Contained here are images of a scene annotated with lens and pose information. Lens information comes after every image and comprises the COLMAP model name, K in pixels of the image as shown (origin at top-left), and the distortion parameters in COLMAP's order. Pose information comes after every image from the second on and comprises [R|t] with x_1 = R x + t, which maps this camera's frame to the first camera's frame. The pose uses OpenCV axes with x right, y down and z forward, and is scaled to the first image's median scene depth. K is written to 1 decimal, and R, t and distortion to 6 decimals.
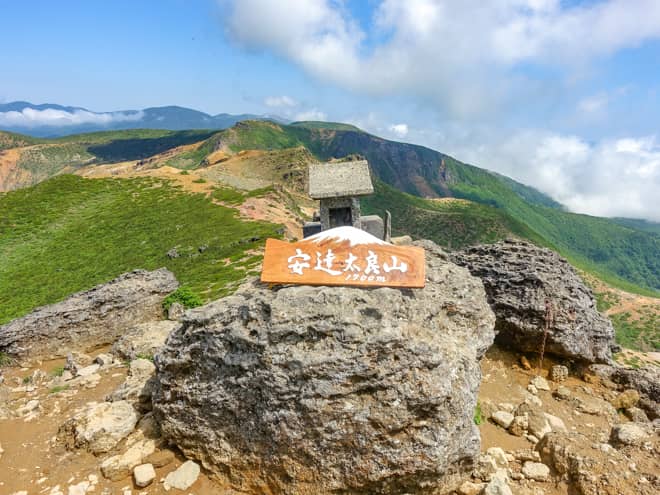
lens RADIAL K [[543.9, 0, 320.6], [0, 543.9, 247.4], [0, 0, 1]] dist [0.008796, 0.004382]
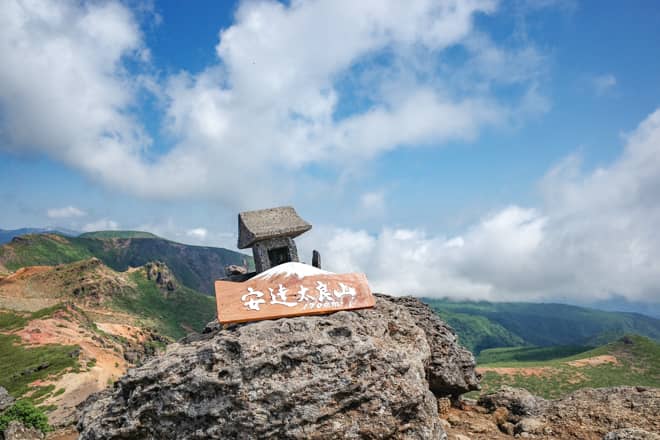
lens RADIAL K [[555.5, 0, 330.0], [0, 555.5, 220.0], [0, 0, 1]] dist [-0.059386, 0.085955]
pose [[0.922222, -0.053064, 0.383002, -0.294663], [0.143653, 0.966661, -0.211970, 0.123416], [-0.358985, 0.250503, 0.899099, -0.006839]]
